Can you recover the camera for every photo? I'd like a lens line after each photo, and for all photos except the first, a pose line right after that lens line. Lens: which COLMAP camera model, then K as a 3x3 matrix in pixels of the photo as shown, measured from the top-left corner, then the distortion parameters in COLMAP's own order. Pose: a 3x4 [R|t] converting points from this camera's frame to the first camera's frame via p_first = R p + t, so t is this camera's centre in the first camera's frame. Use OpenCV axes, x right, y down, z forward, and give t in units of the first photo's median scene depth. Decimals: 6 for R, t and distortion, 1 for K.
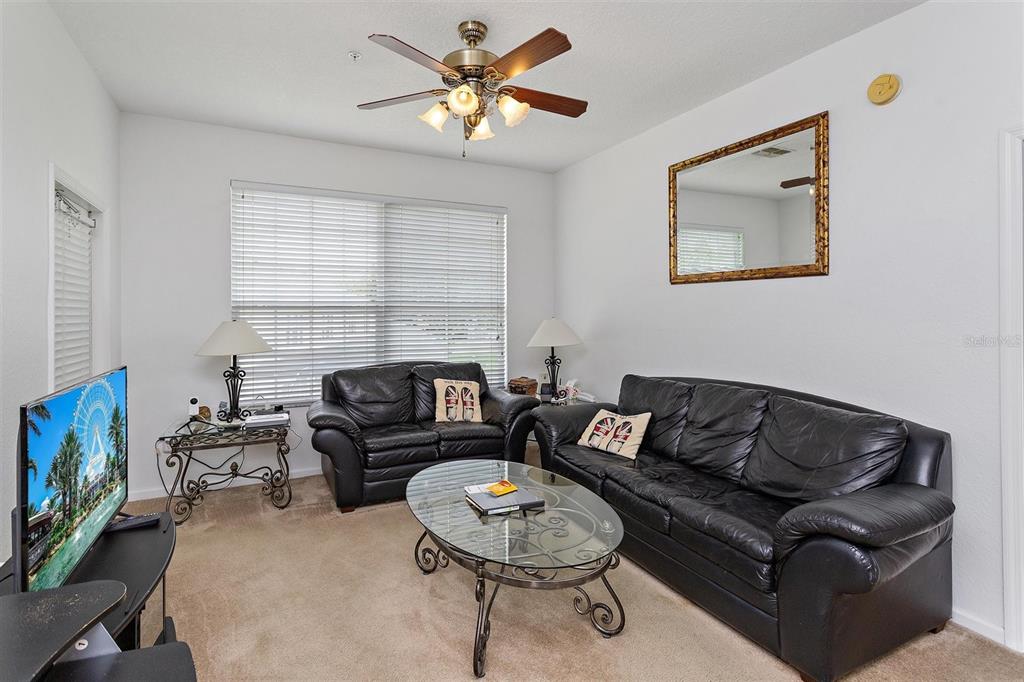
lens RADIAL K [[498.8, 0, 533.9], [0, 498.8, 310.5], [0, 0, 1]] dist [0.001181, 0.000297]
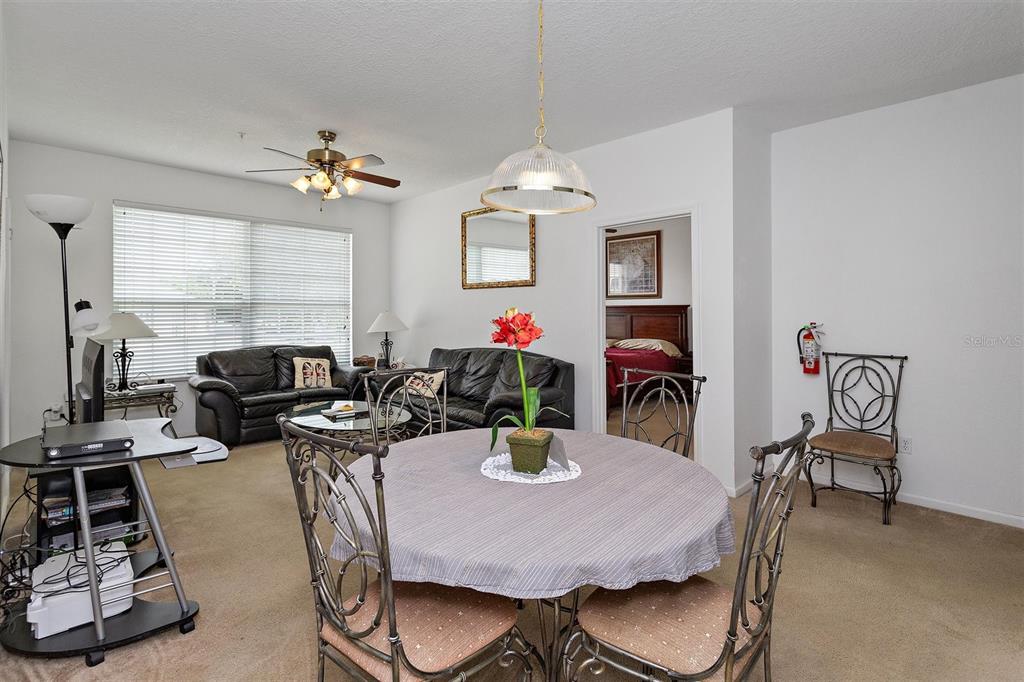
lens RADIAL K [[498.8, 0, 533.9], [0, 498.8, 310.5], [0, 0, 1]] dist [0.001181, 0.000297]
pose [[0.960031, 0.002721, 0.279882, 0.045777], [-0.001931, 0.999993, -0.003101, 0.015365], [-0.279889, 0.002436, 0.960029, -0.483348]]
